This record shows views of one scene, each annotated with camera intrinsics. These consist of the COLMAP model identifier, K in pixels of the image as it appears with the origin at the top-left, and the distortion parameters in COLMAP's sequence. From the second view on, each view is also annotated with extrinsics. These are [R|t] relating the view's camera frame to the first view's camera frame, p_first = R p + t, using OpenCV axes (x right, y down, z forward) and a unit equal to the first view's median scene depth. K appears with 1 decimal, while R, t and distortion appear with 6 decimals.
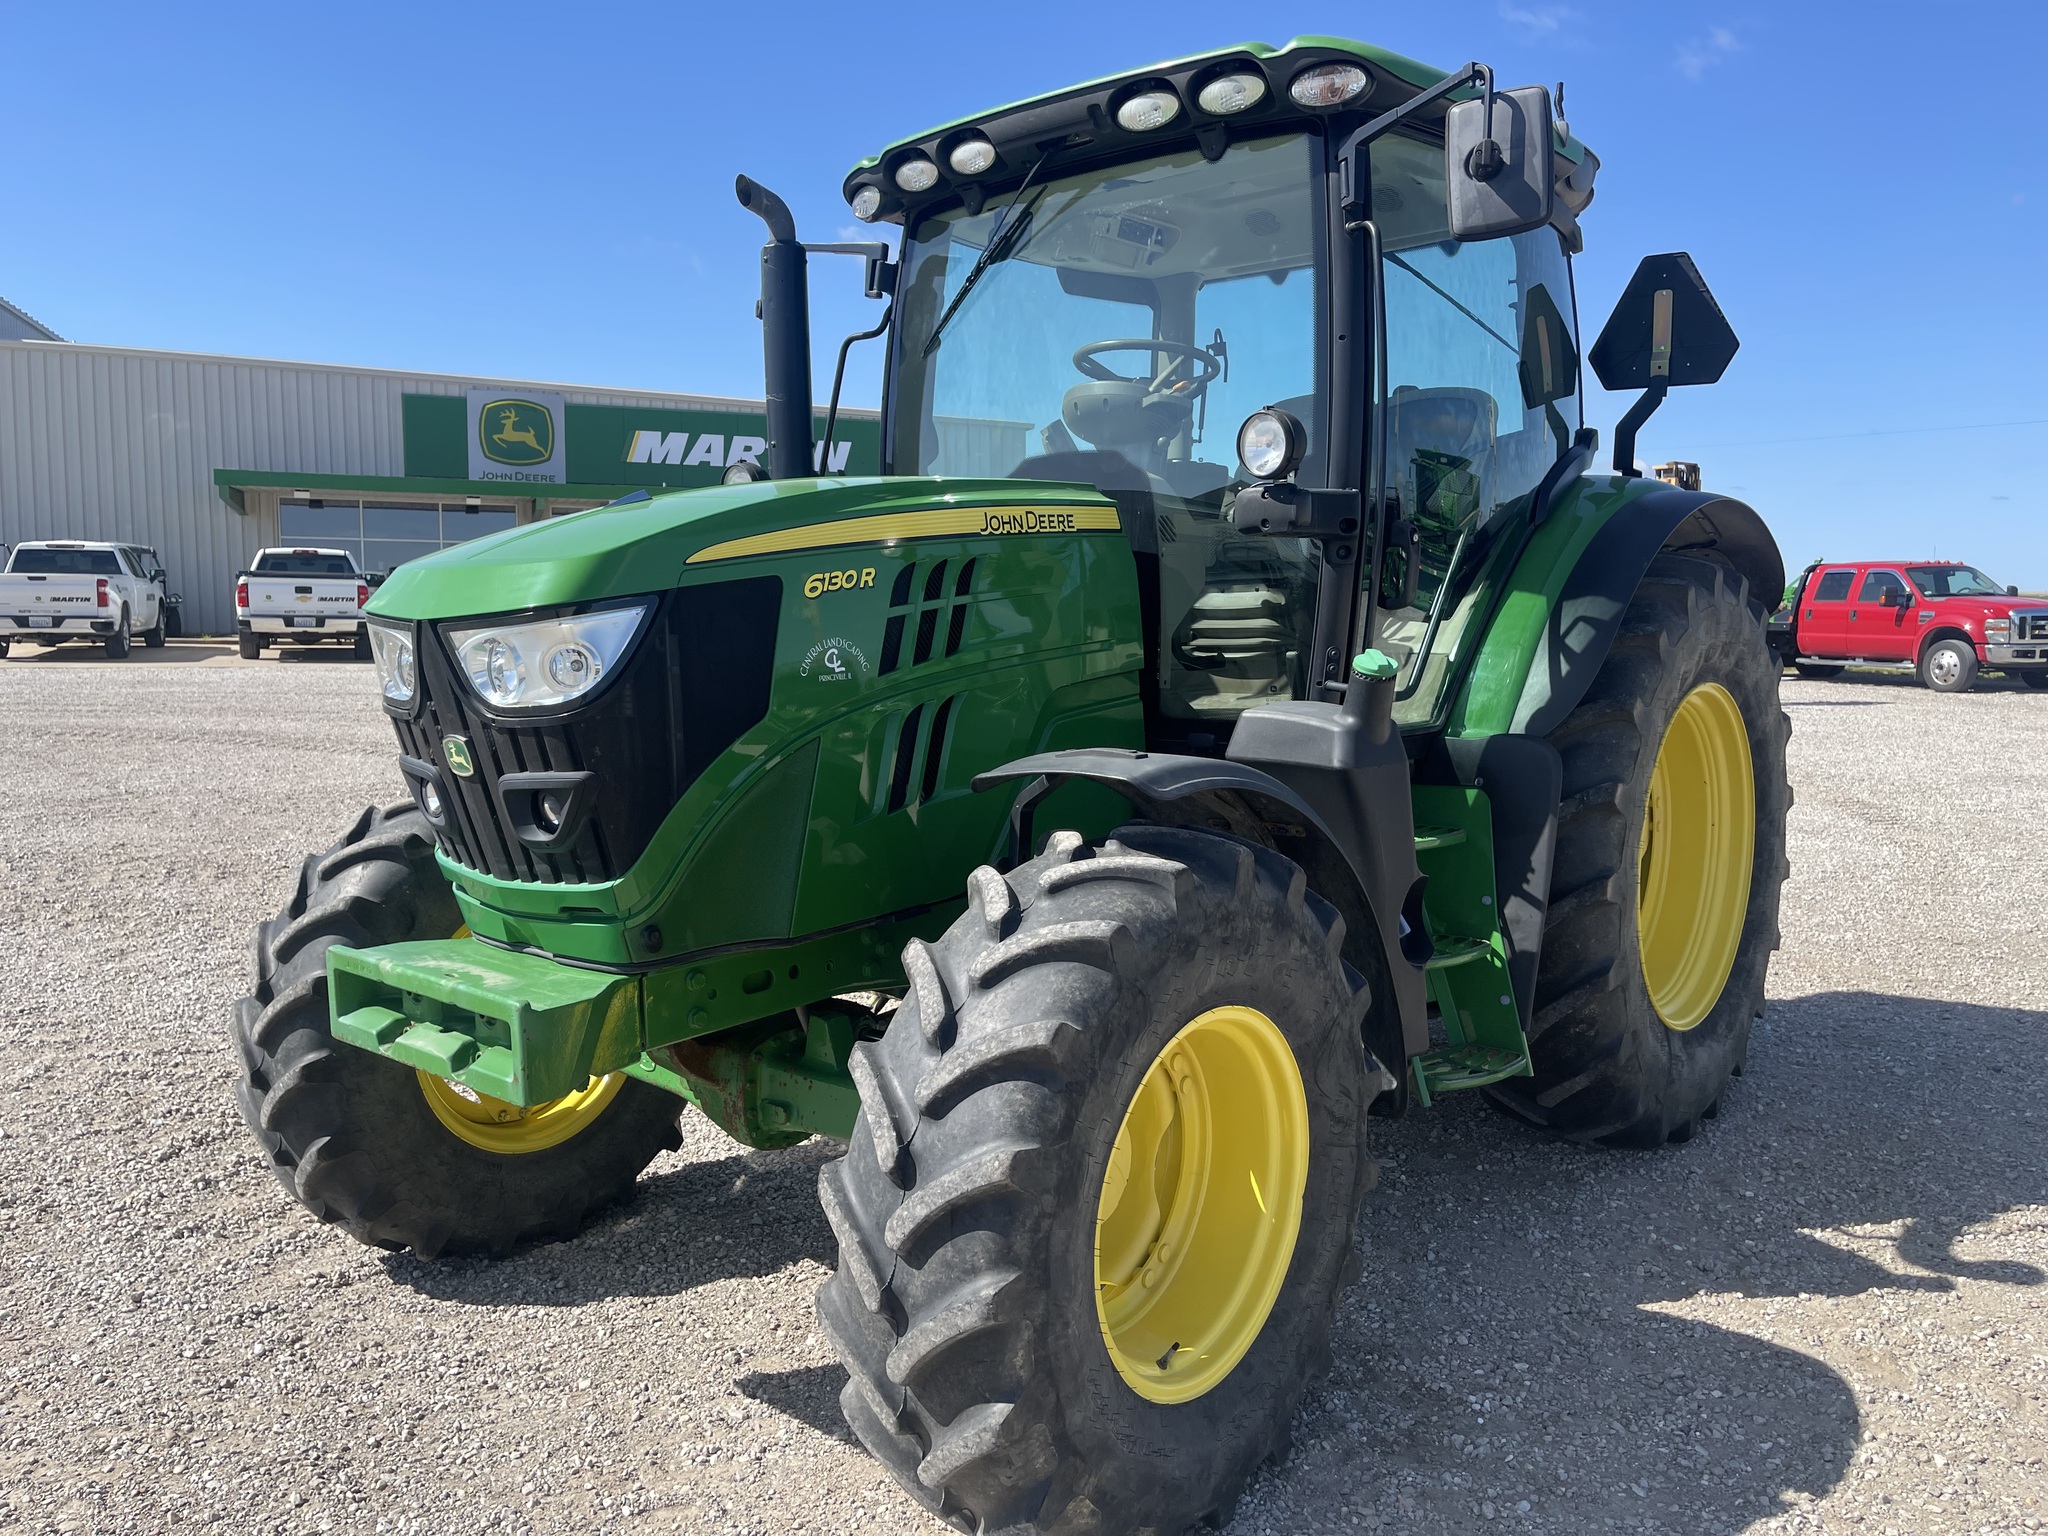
lens RADIAL K [[1550.1, 0, 1037.1], [0, 1550.1, 780.4], [0, 0, 1]] dist [0.049713, -0.058113]
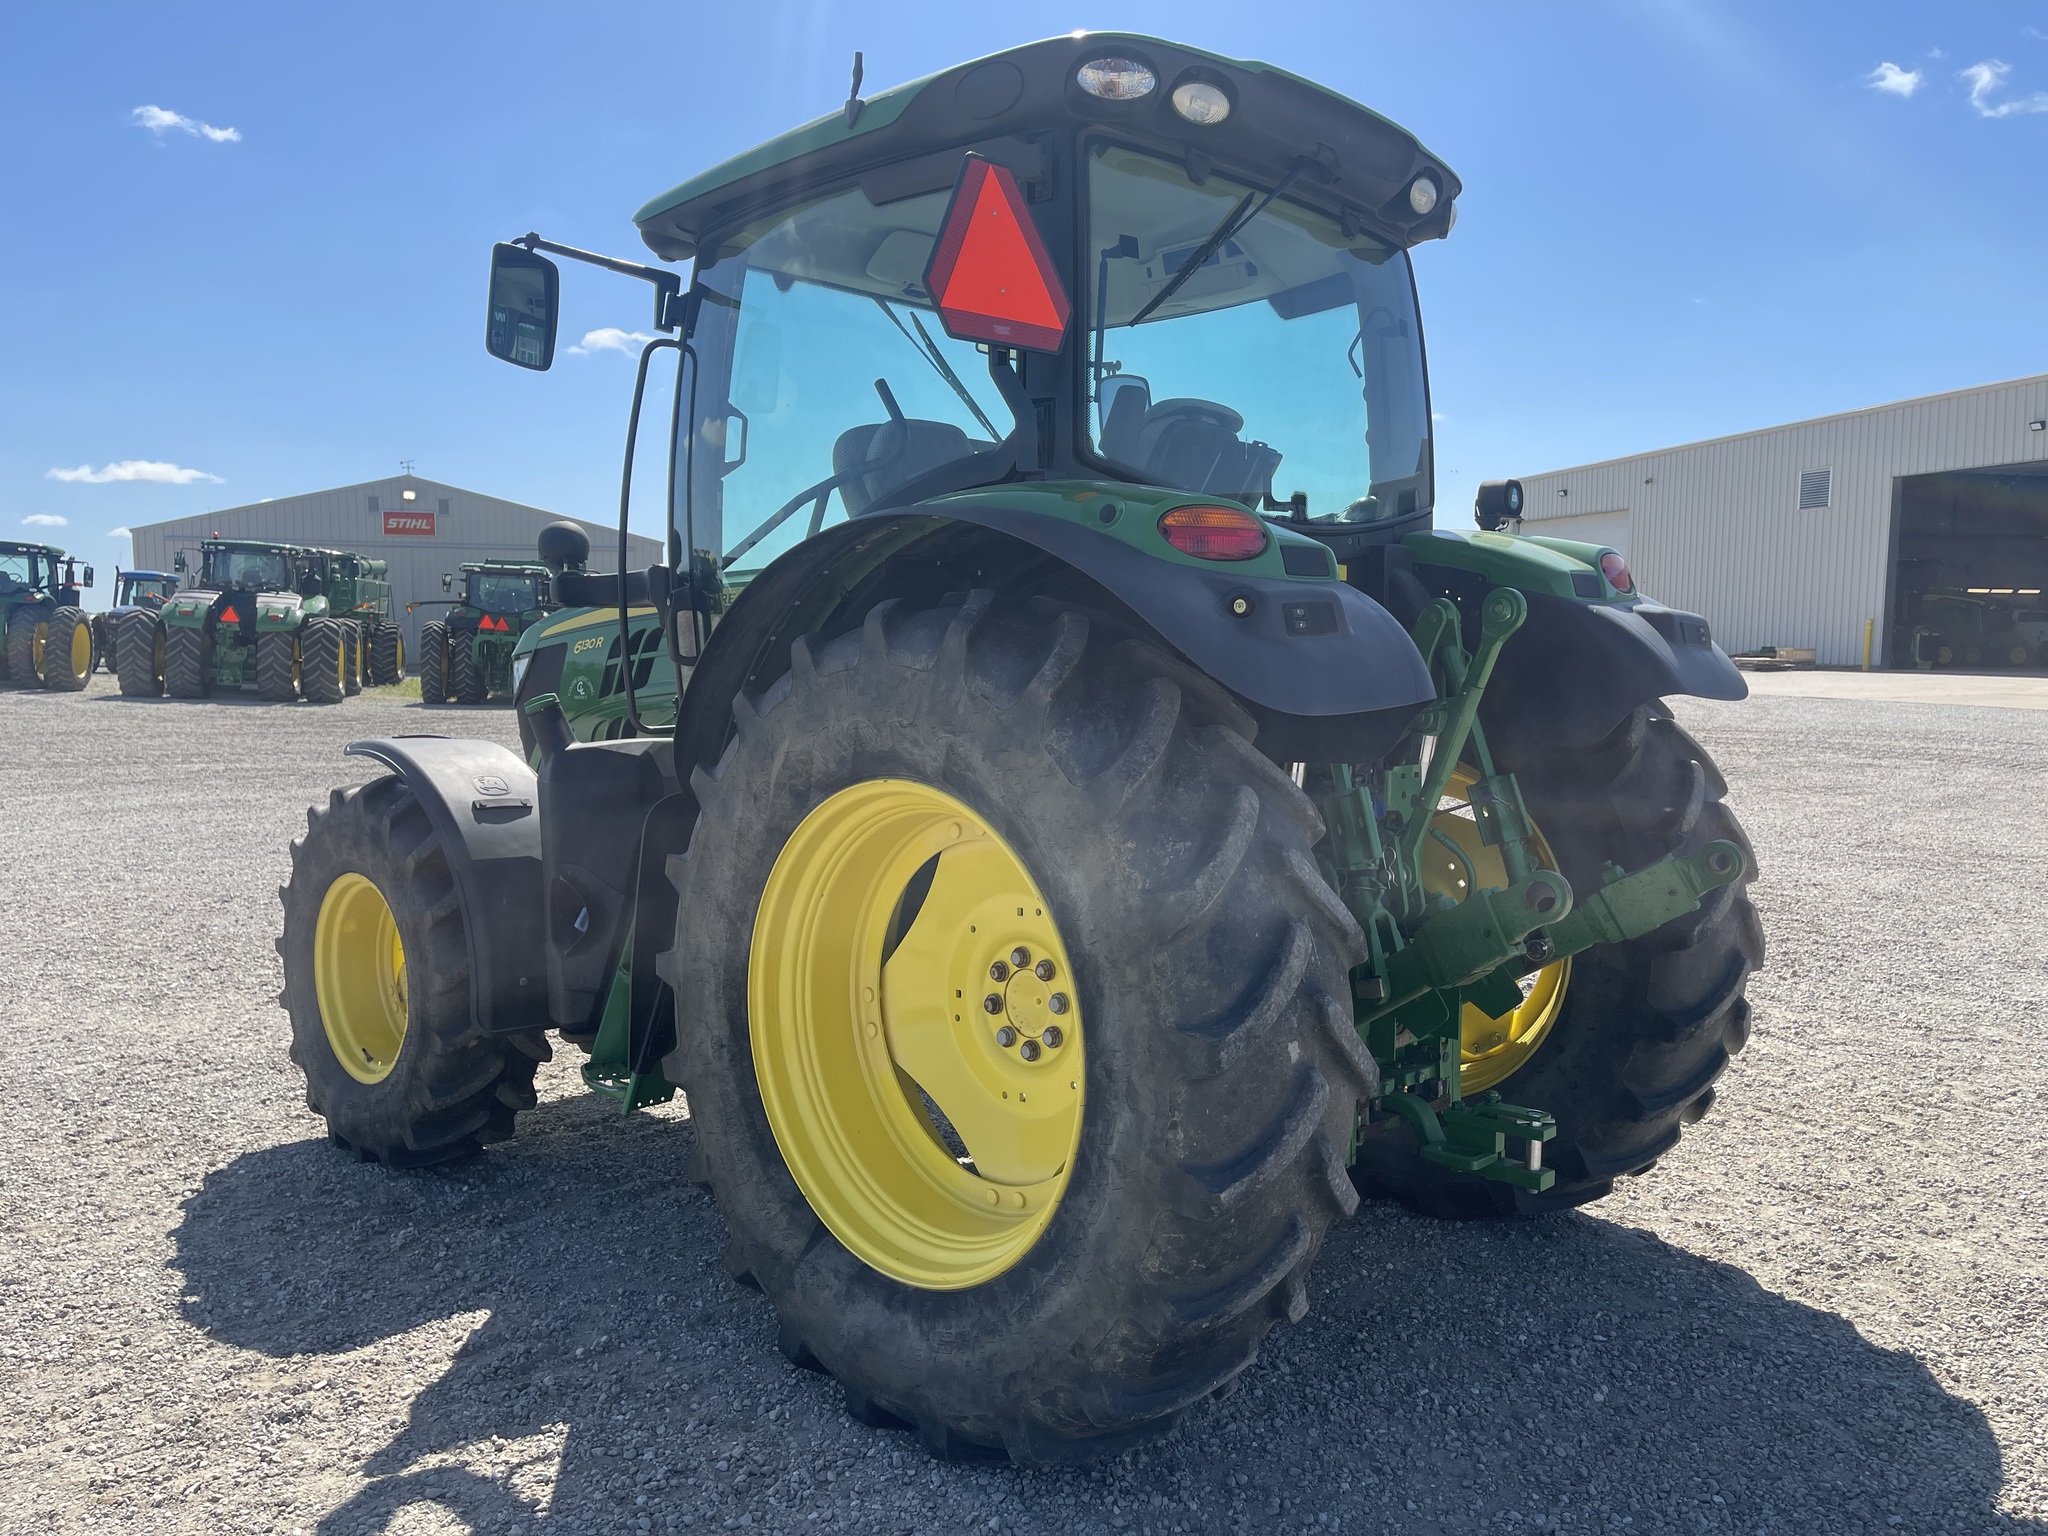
lens RADIAL K [[1554.3, 0, 1030.7], [0, 1554.3, 766.3], [0, 0, 1]] dist [0.047086, -0.059422]
pose [[-0.071979, 0.072609, -0.994760, 1.541663], [-0.114986, 0.990093, 0.080588, -0.181212], [0.990756, 0.120184, -0.062917, 1.533968]]
